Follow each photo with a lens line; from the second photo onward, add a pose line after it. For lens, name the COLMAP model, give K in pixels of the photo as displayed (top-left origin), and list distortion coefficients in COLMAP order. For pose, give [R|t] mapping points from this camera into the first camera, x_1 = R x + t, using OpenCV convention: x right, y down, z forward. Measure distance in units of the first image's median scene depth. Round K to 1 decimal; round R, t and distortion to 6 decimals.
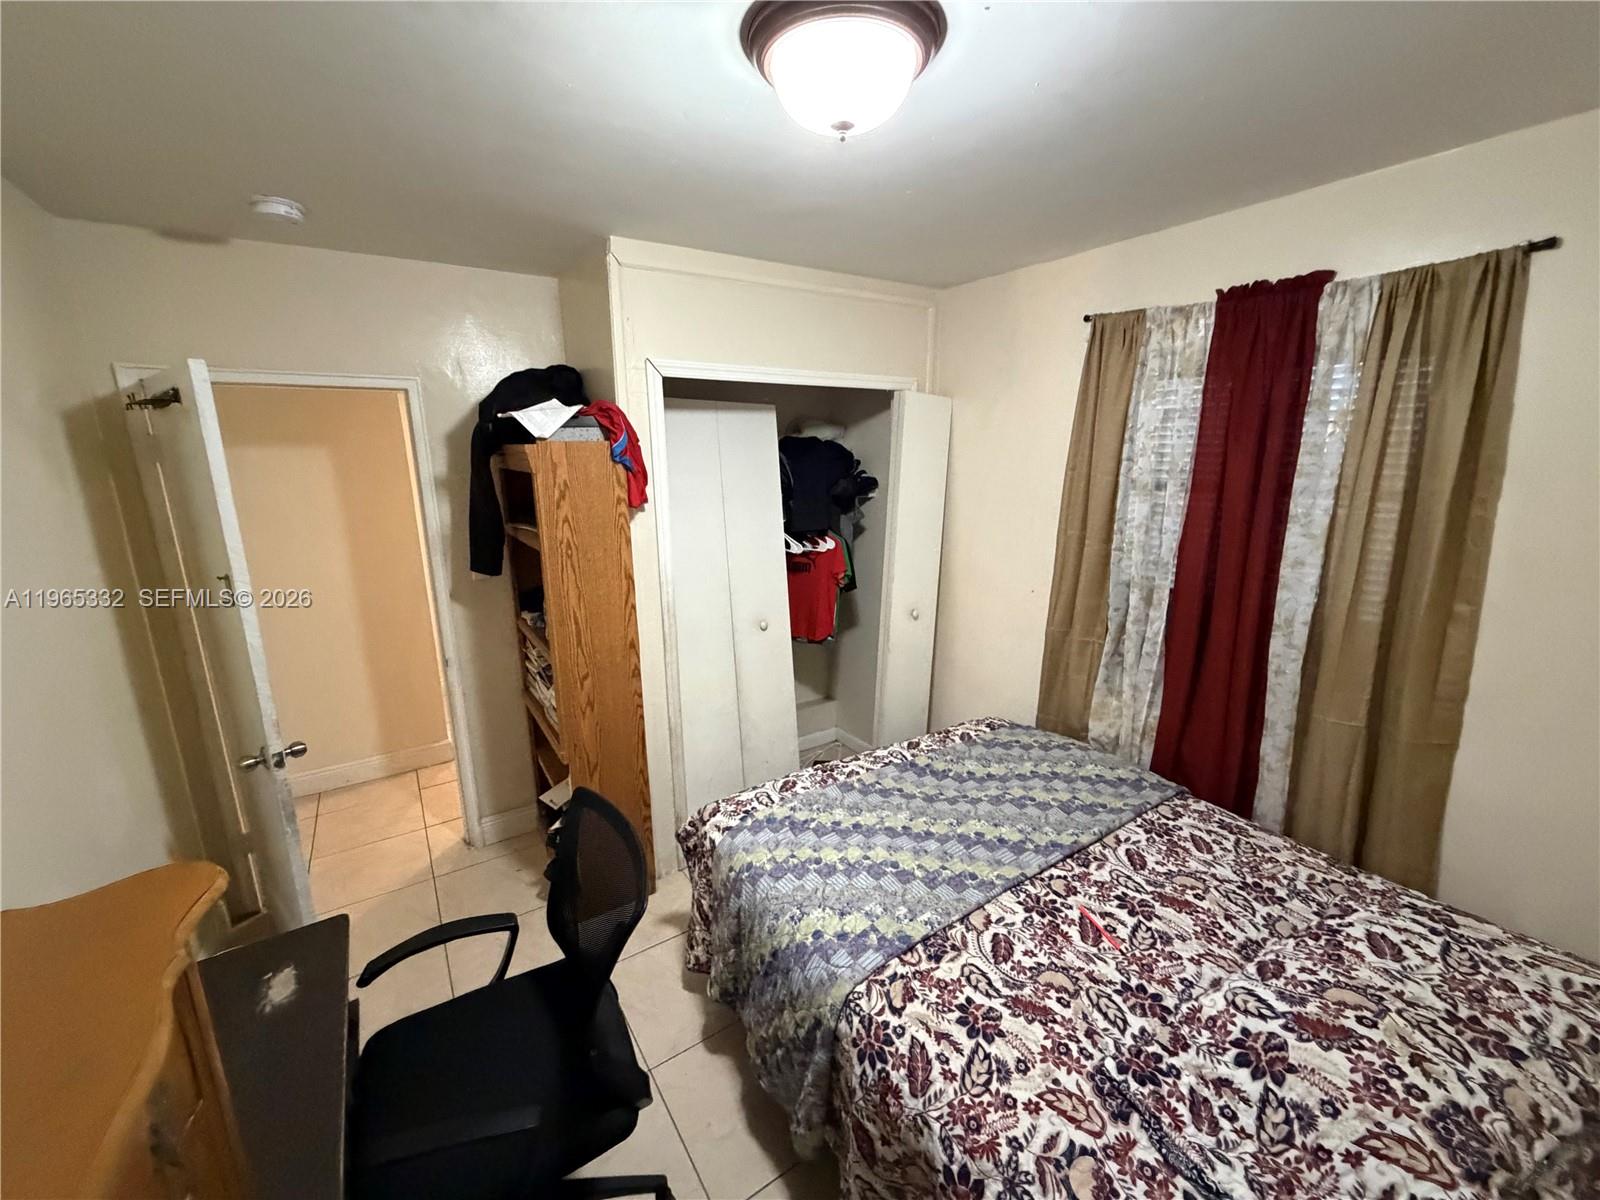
lens RADIAL K [[638.5, 0, 794.5], [0, 638.5, 596.3], [0, 0, 1]] dist [-0.001317, 0.000341]
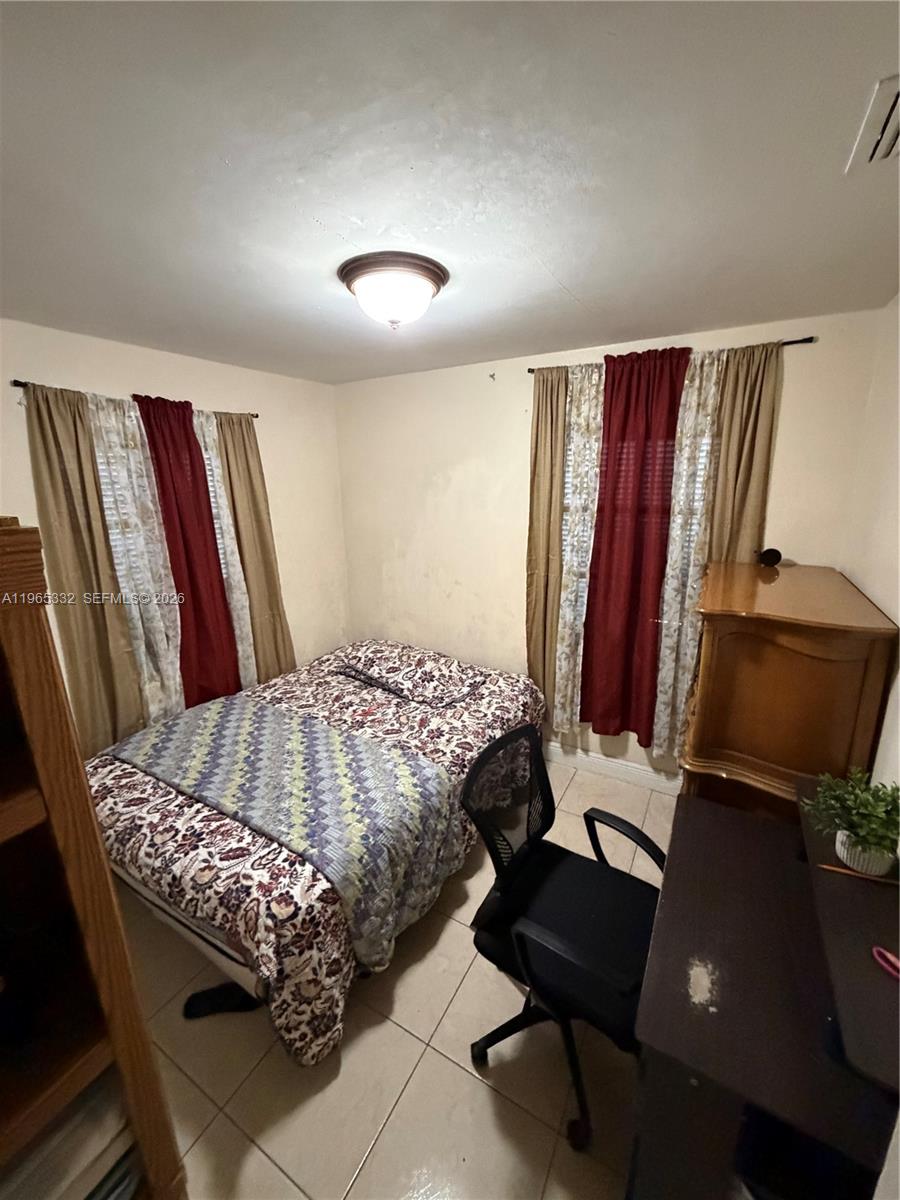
lens RADIAL K [[478.9, 0, 447.5], [0, 478.9, 596.4], [0, 0, 1]] dist [-0.001317, 0.000341]
pose [[-0.441304, -0.201702, 0.874395, -0.919430], [0.226985, 0.917632, 0.326234, -0.289104], [-0.868175, 0.342443, -0.359172, 1.111808]]
